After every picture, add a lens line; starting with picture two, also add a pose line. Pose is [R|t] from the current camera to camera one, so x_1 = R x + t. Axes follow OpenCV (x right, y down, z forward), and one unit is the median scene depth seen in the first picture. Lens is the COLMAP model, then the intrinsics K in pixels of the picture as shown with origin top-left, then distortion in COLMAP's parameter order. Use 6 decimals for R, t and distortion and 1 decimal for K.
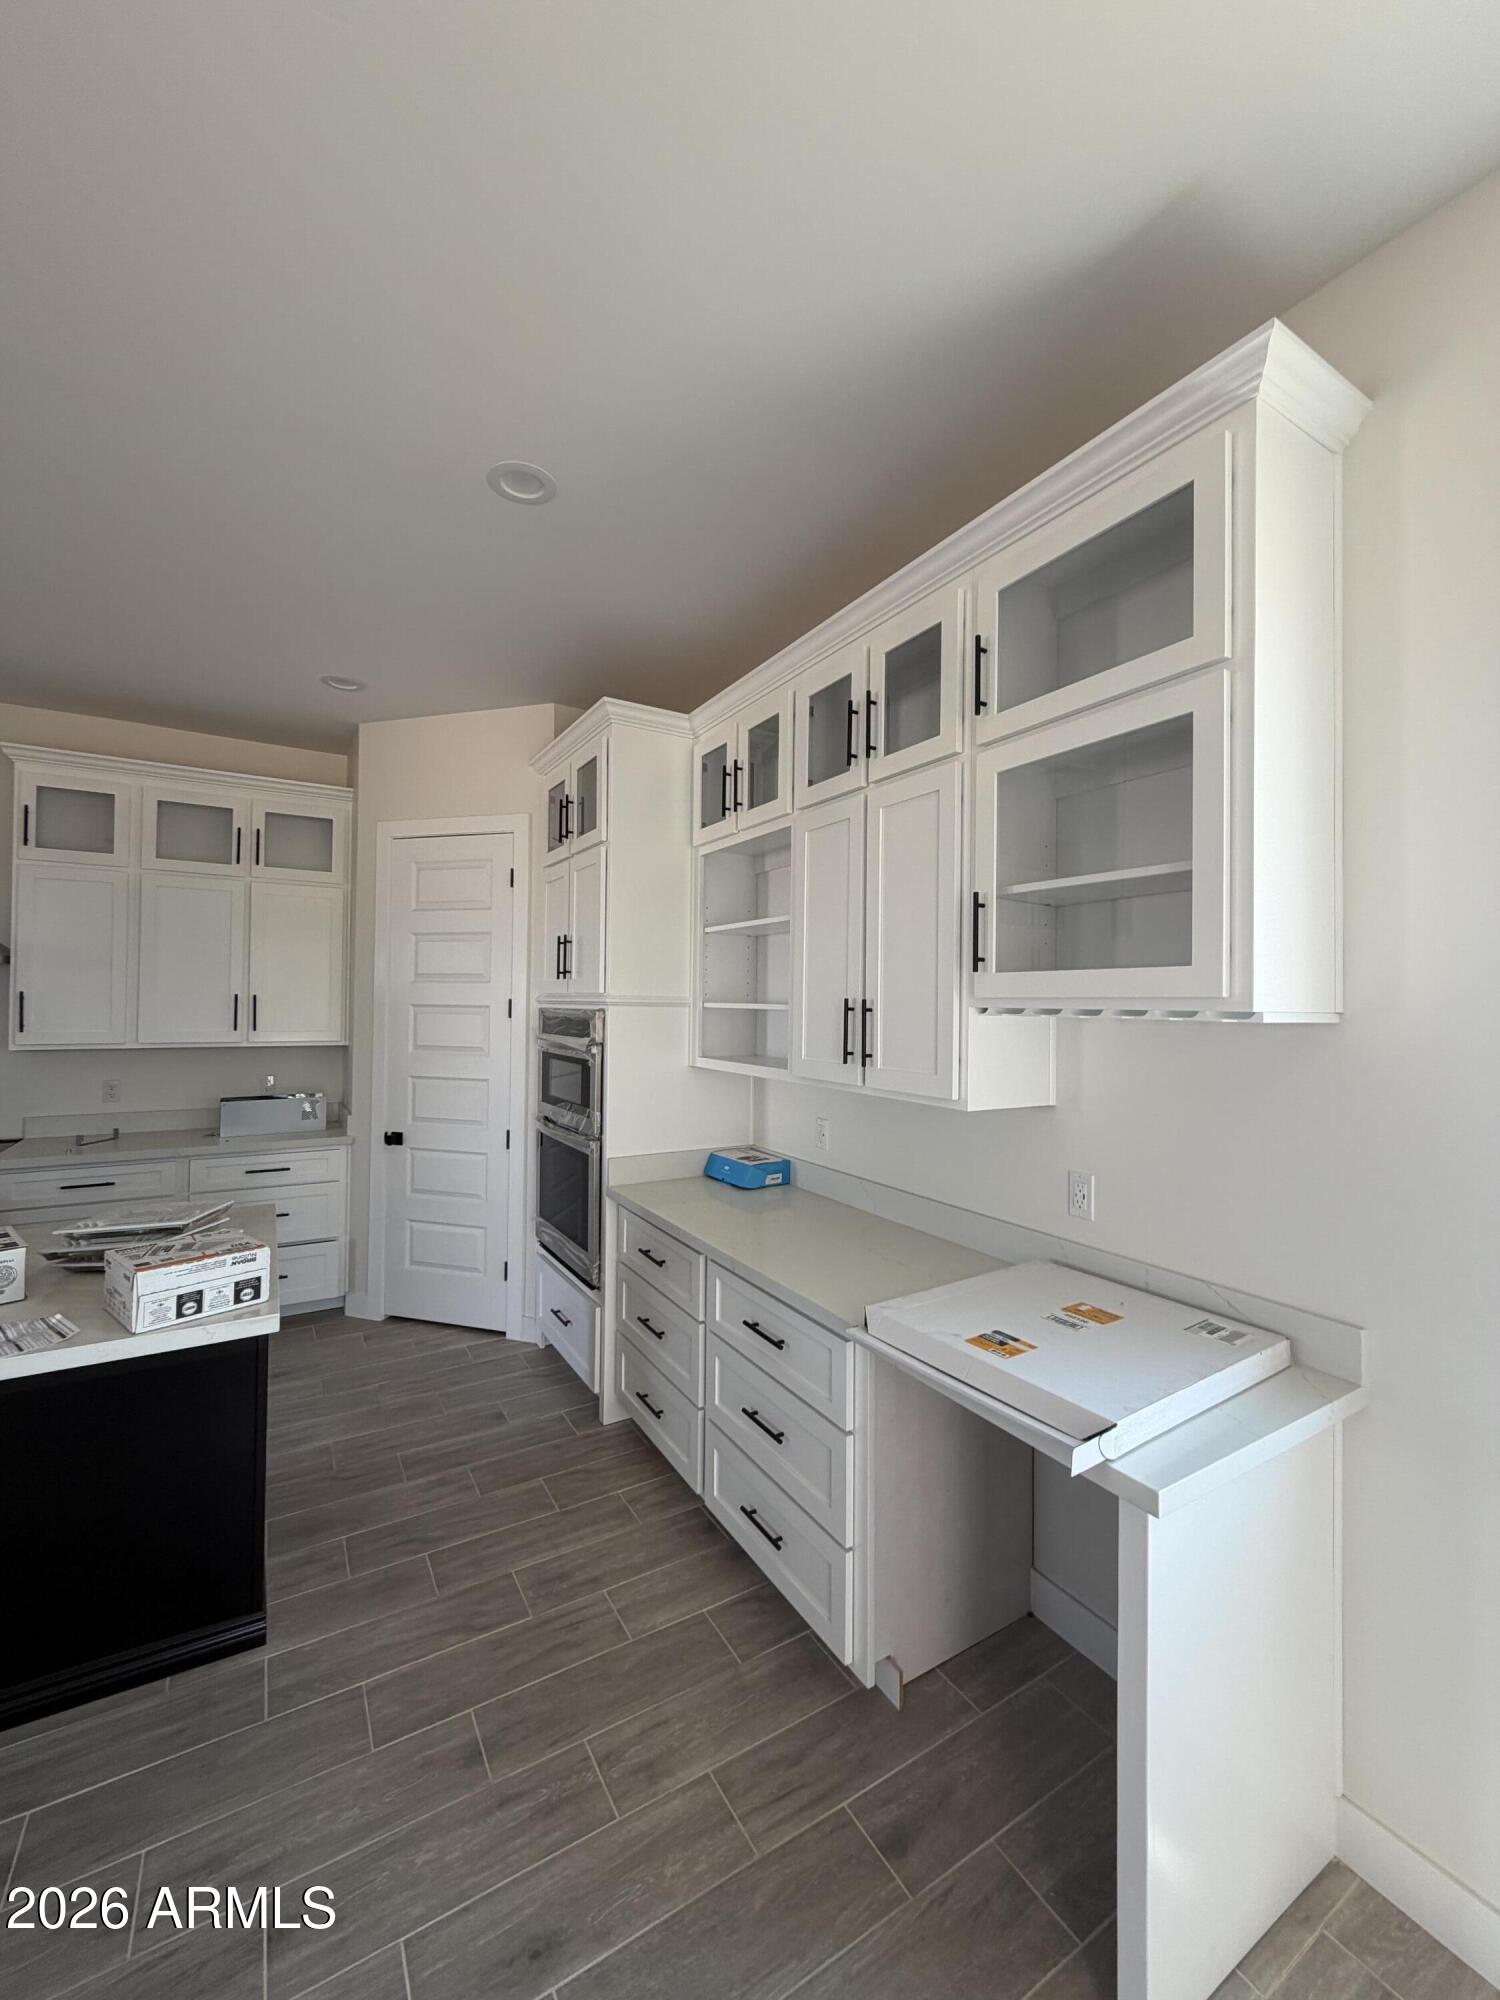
lens RADIAL K [[801.8, 0, 750.8], [0, 801.8, 993.9], [0, 0, 1]] dist [-0.000159, 0.000162]
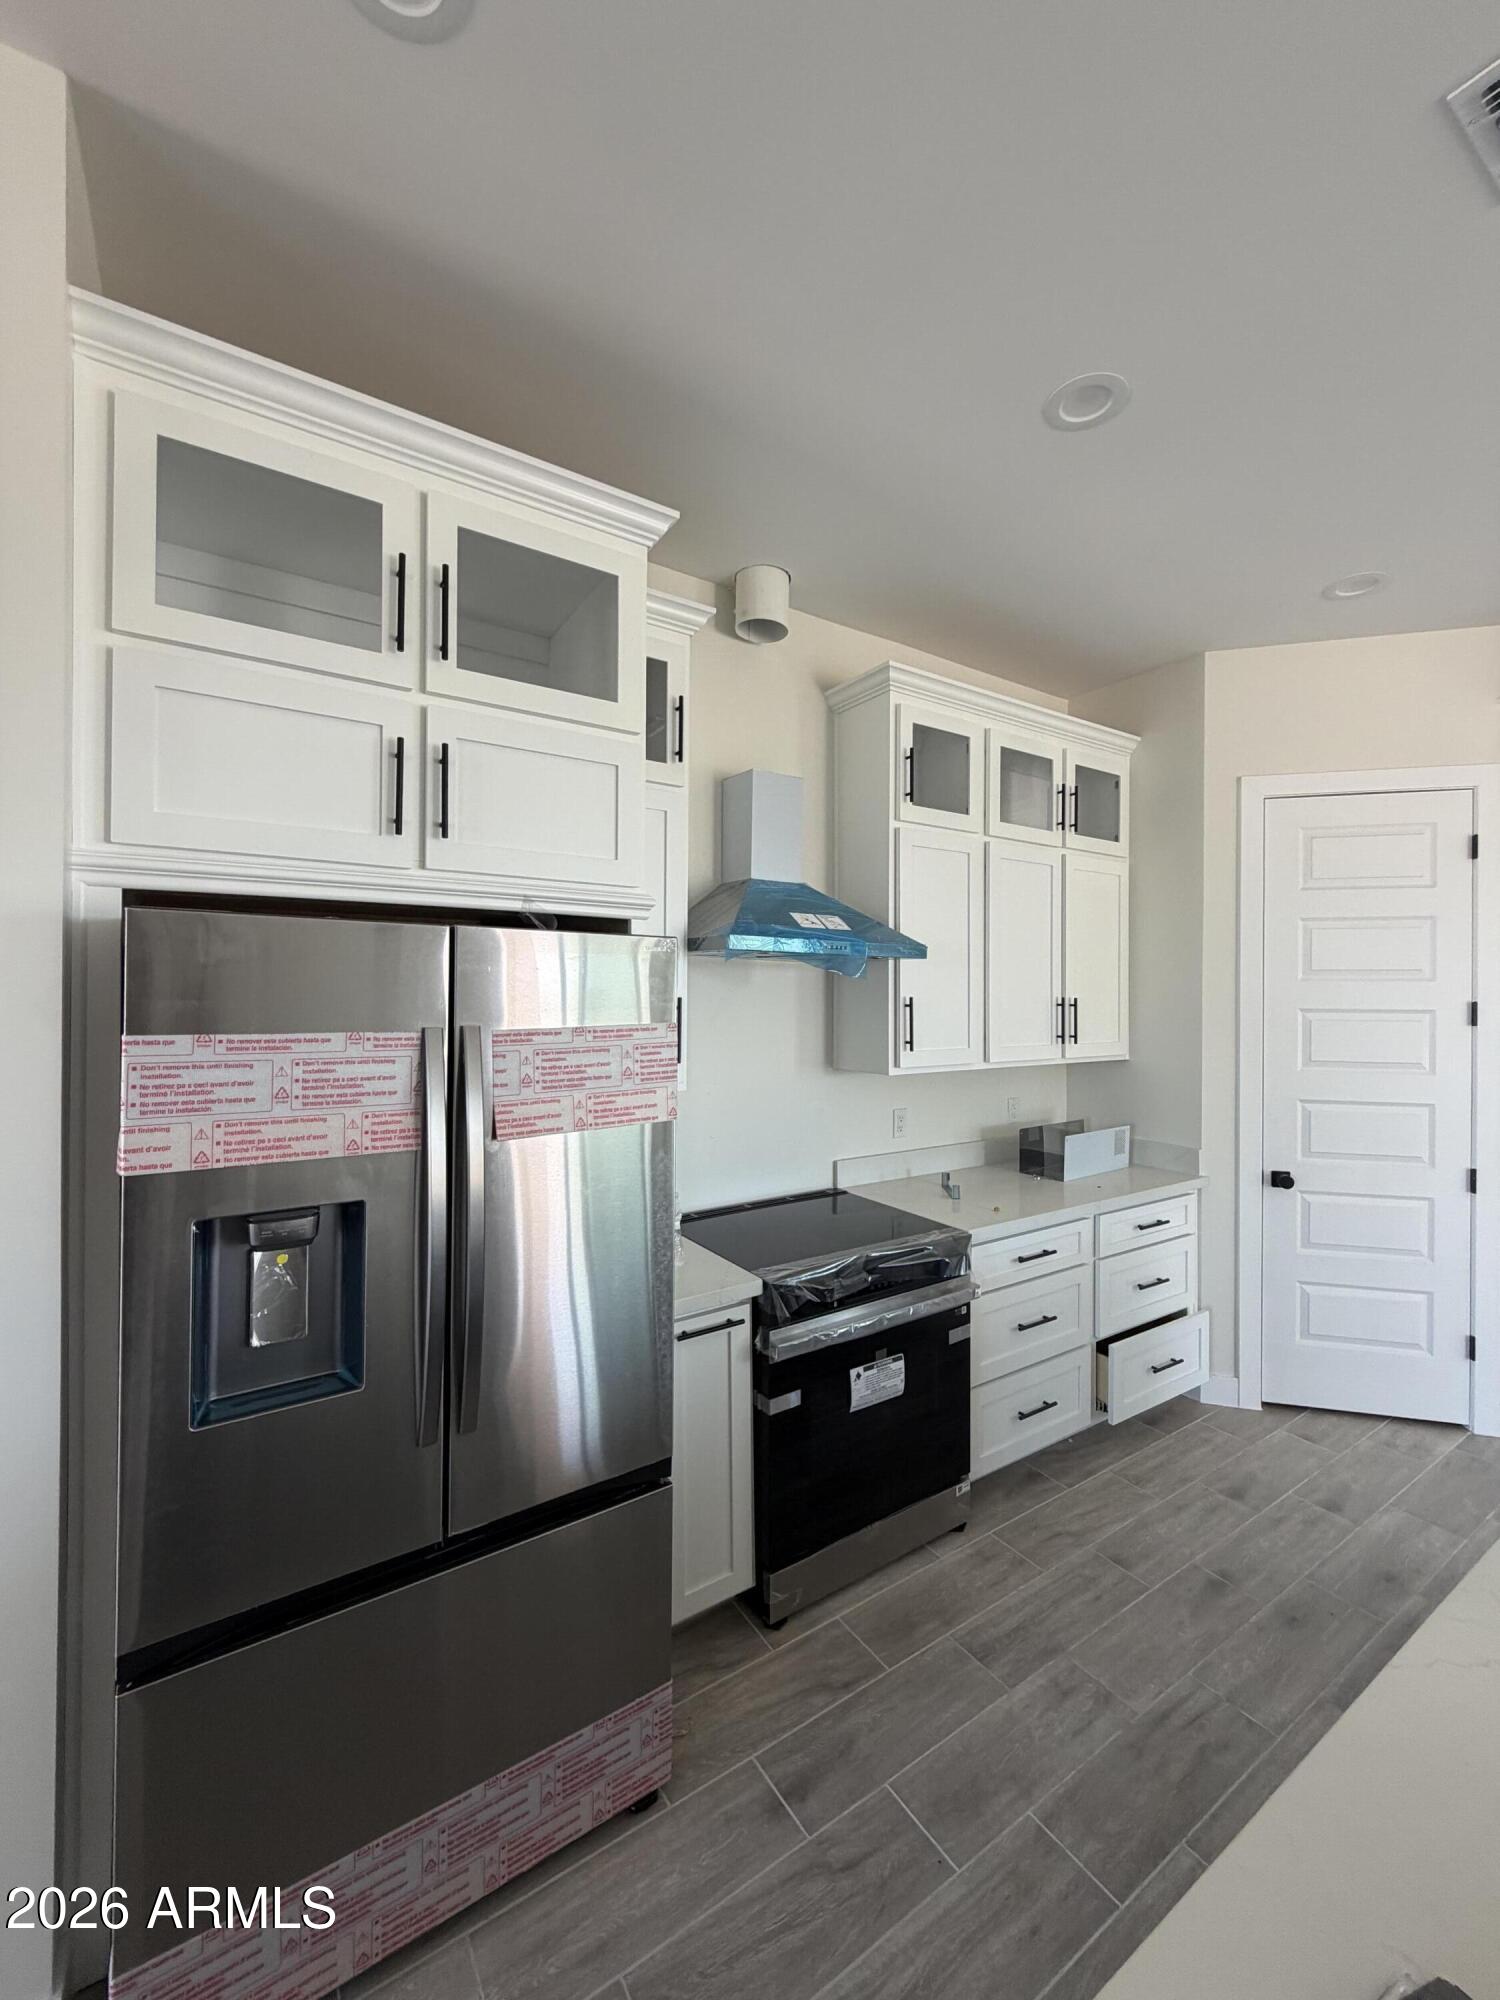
lens RADIAL K [[801.8, 0, 750.8], [0, 801.8, 993.9], [0, 0, 1]] dist [-0.000159, 0.000162]
pose [[0.999365, -0.006945, 0.034952, -1.233123], [0.006598, 0.999928, 0.010026, -0.016261], [-0.035019, -0.009790, 0.999339, 0.290069]]
